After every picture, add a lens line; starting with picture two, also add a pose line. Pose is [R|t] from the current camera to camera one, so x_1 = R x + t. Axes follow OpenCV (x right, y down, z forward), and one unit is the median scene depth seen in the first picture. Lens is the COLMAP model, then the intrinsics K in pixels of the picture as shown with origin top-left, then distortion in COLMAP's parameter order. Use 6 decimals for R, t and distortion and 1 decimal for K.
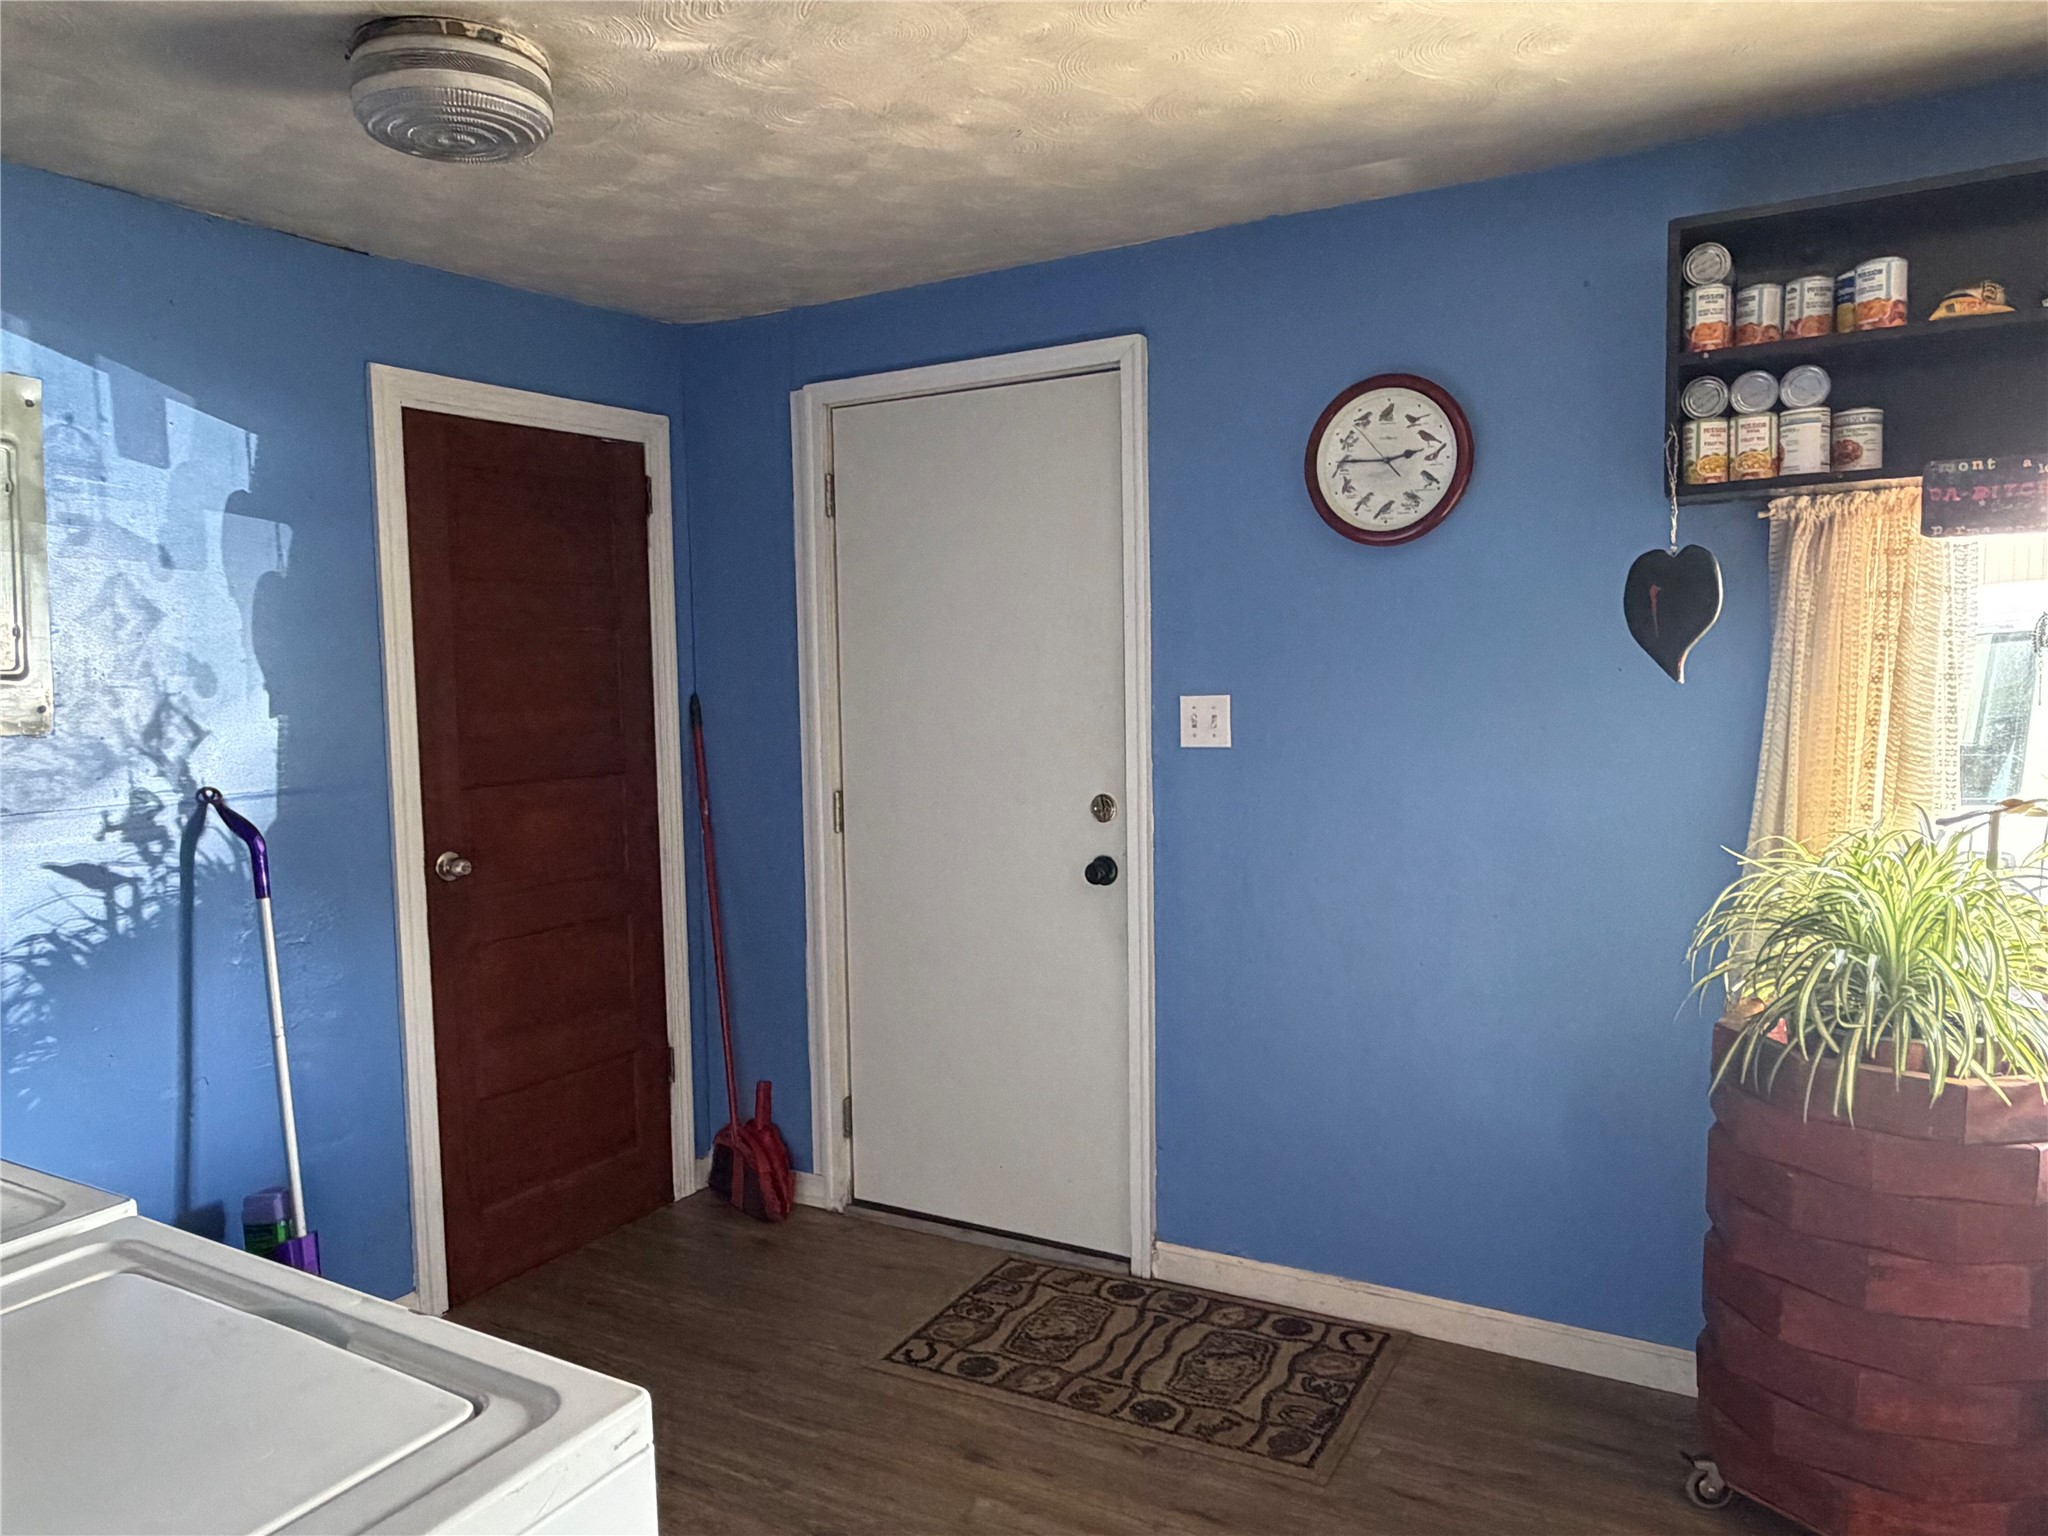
lens RADIAL K [[1450.3, 0, 1021.0], [0, 1450.3, 767.6], [0, 0, 1]] dist [0.018004, -0.029287]
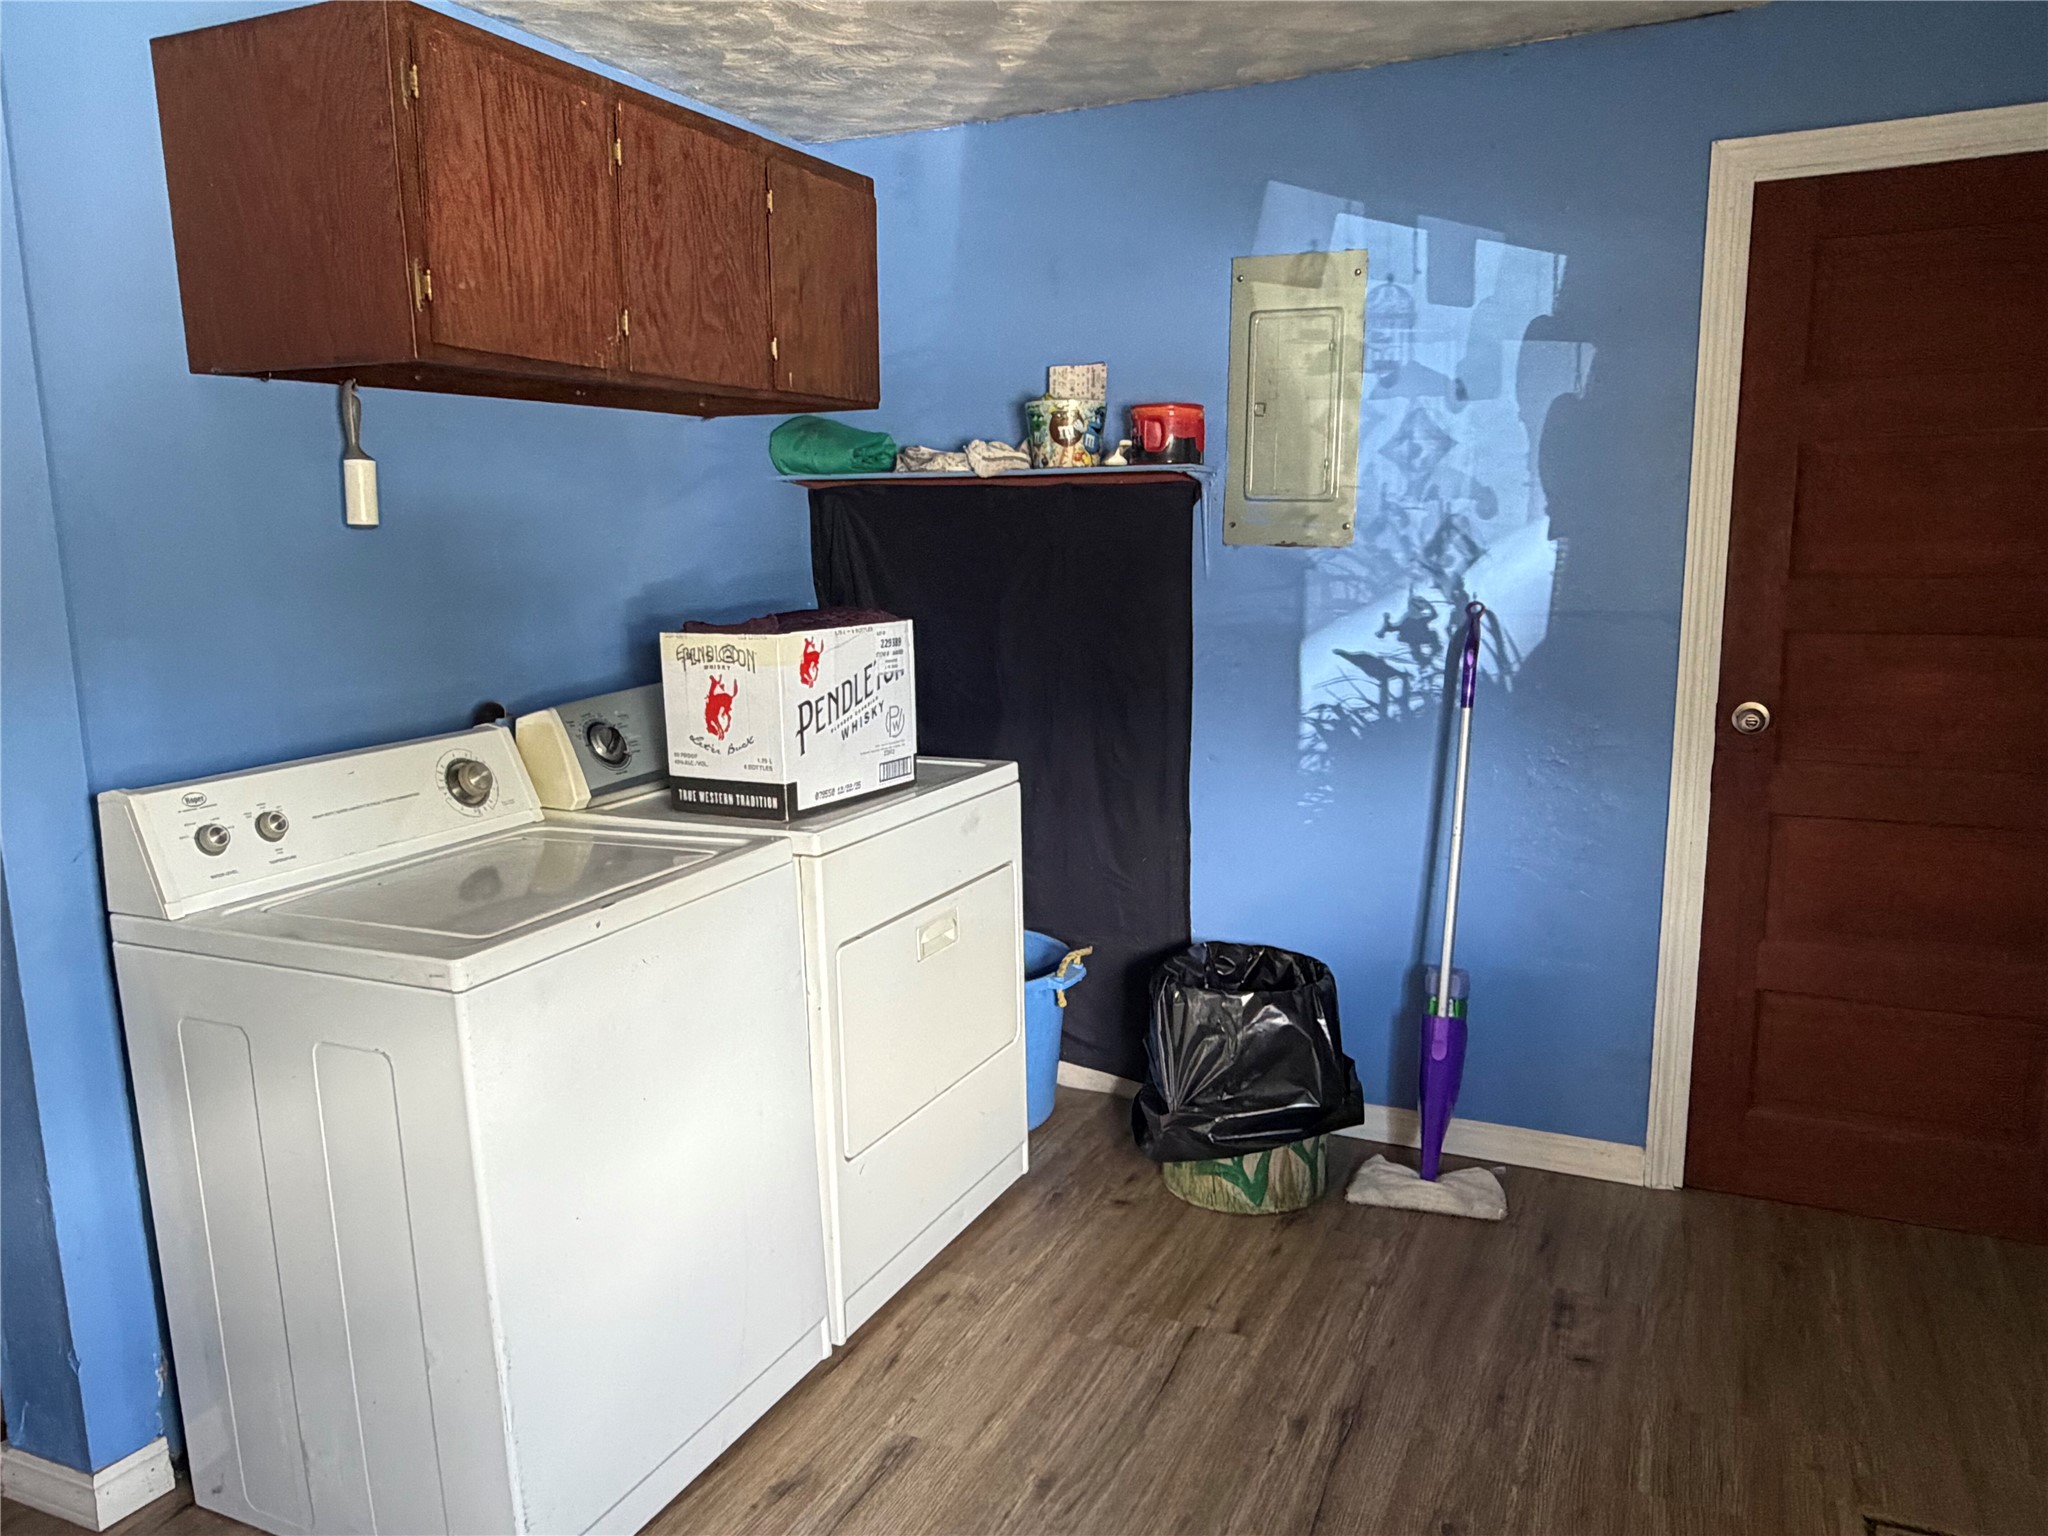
lens RADIAL K [[1450.3, 0, 1019.8], [0, 1450.3, 776.6], [0, 0, 1]] dist [0.018004, -0.029287]
pose [[0.081114, 0.191762, -0.978084, 0.528768], [-0.060048, 0.980475, 0.187251, -0.043226], [0.994894, 0.043543, 0.091045, 0.580985]]
